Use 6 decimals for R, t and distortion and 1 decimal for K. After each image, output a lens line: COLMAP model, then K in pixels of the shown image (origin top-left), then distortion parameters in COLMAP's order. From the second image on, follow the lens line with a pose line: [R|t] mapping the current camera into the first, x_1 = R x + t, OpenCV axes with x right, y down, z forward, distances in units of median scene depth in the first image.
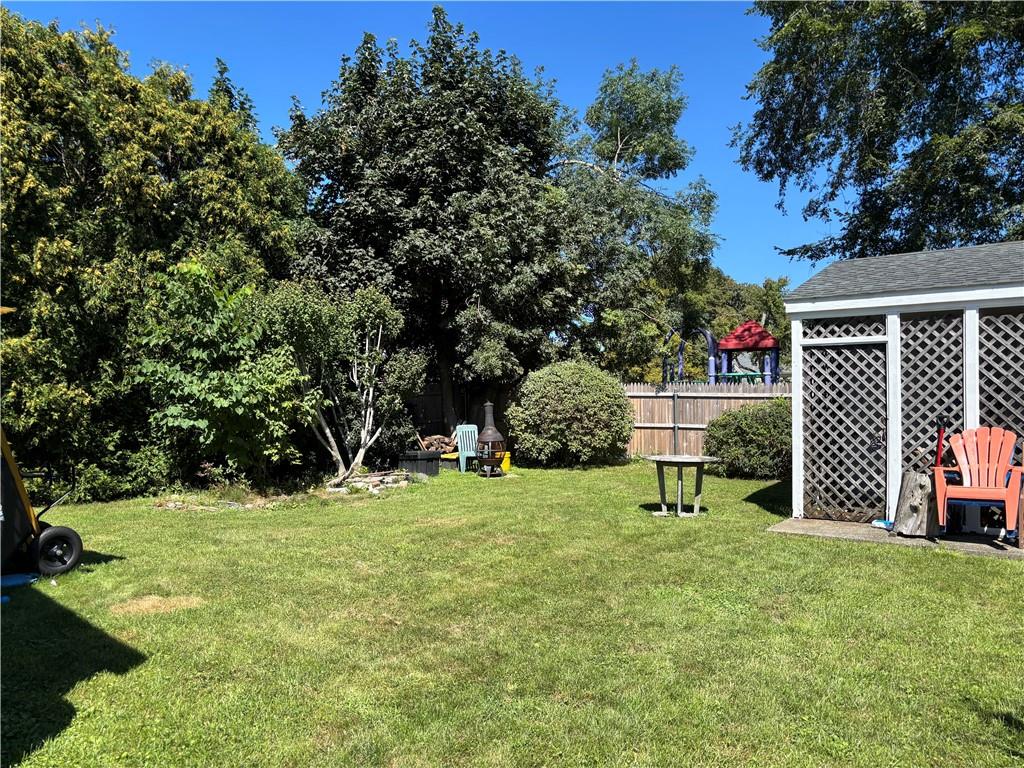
lens RADIAL K [[766.4, 0, 512.1], [0, 766.4, 388.8], [0, 0, 1]] dist [0.062304, -0.069683]
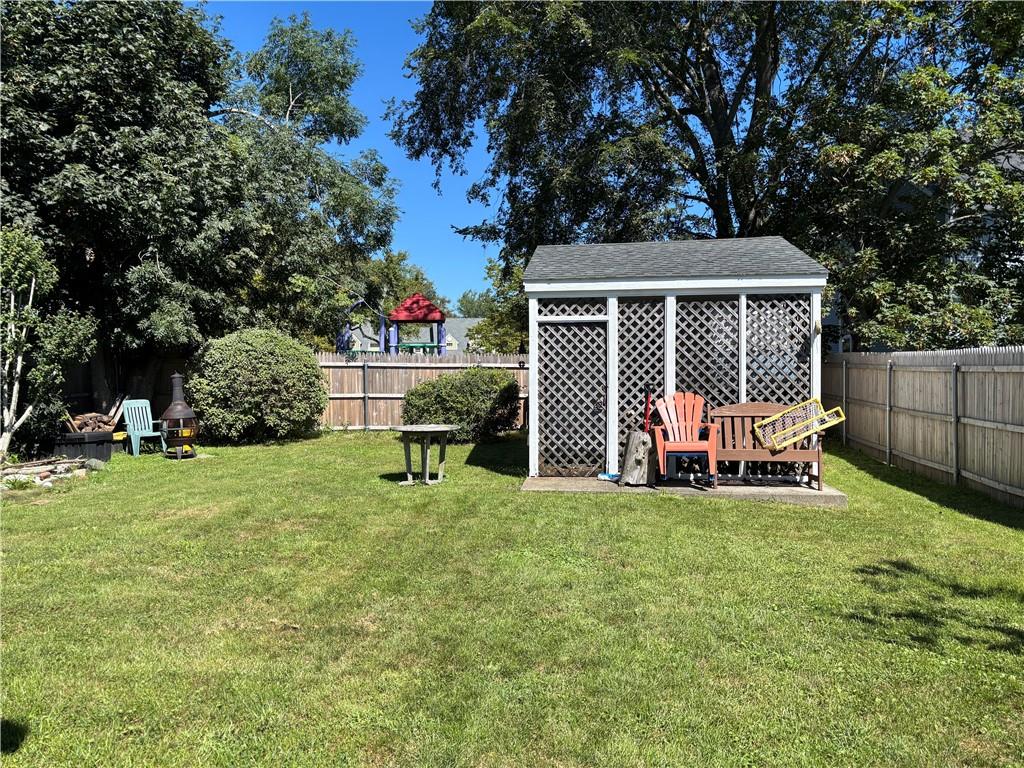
lens RADIAL K [[766.4, 0, 516.1], [0, 766.4, 376.9], [0, 0, 1]] dist [0.062304, -0.069683]
pose [[0.873113, -0.007448, 0.487462, -0.117945], [-0.005235, 0.999682, 0.024650, -0.002258], [-0.487490, -0.024074, 0.872796, 0.035265]]
